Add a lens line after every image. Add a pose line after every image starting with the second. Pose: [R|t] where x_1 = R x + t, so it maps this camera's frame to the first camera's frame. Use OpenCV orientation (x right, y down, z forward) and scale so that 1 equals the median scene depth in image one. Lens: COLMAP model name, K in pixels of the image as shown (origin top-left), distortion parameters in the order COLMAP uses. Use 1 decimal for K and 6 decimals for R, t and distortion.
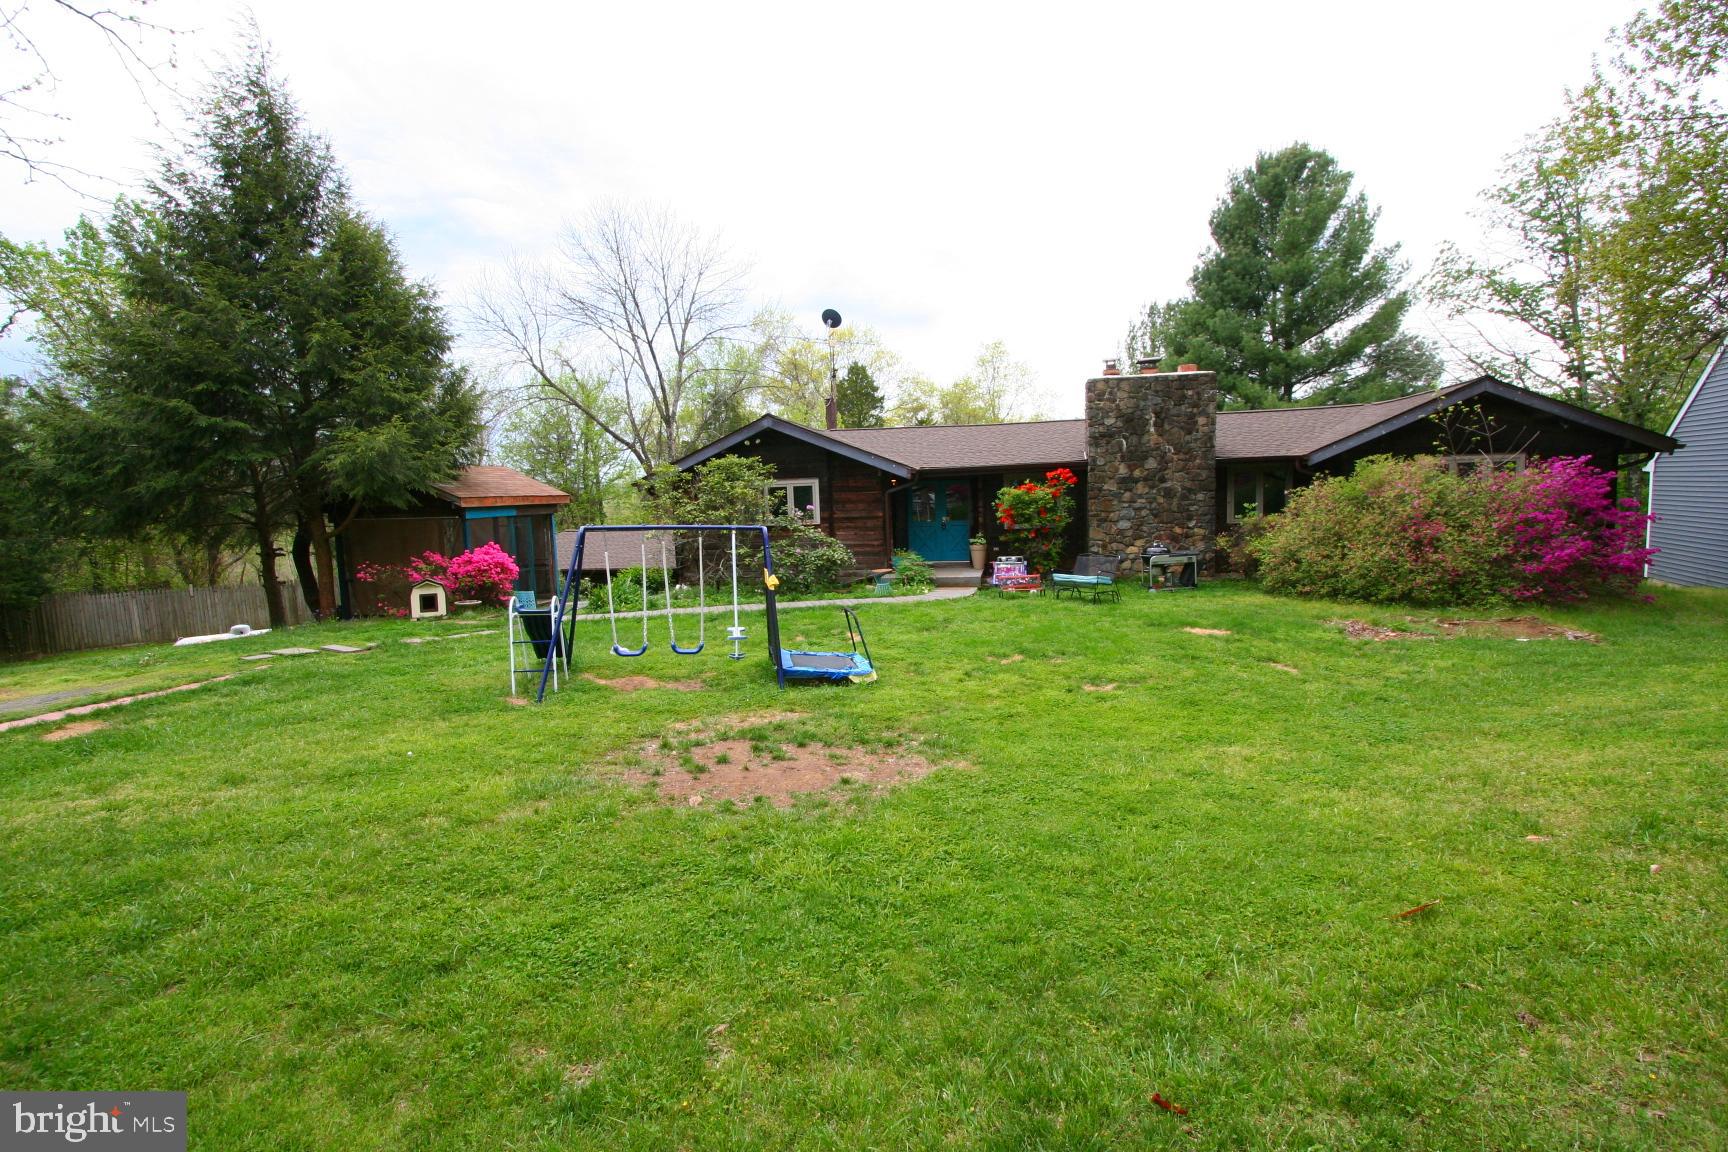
lens RADIAL K [[807.8, 0, 859.7], [0, 807.8, 578.0], [0, 0, 1]] dist [-0.013515, 0.001627]
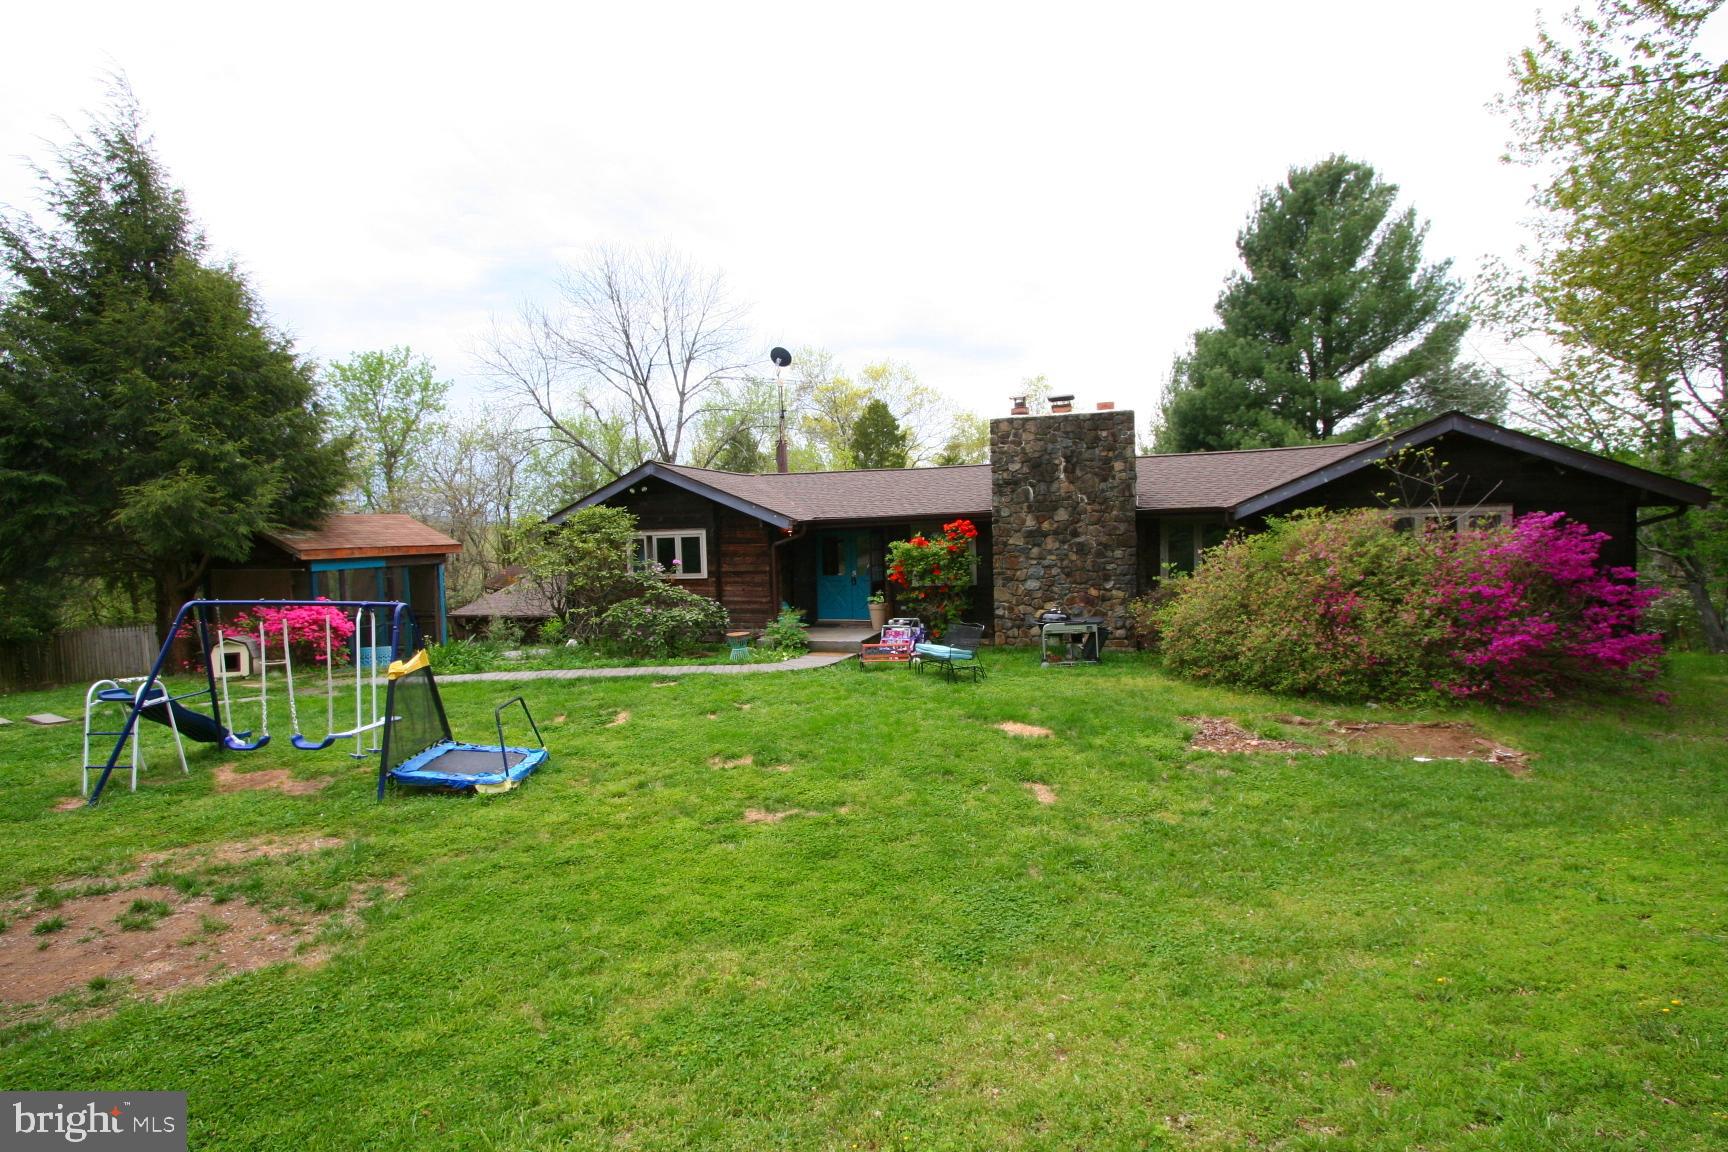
lens RADIAL K [[807.8, 0, 866.2], [0, 807.8, 572.7], [0, 0, 1]] dist [-0.013515, 0.001627]
pose [[0.992699, 0.012404, -0.119976, 0.256827], [-0.018200, 0.998713, -0.047335, -0.034757], [0.119235, 0.049173, 0.991648, 0.114554]]
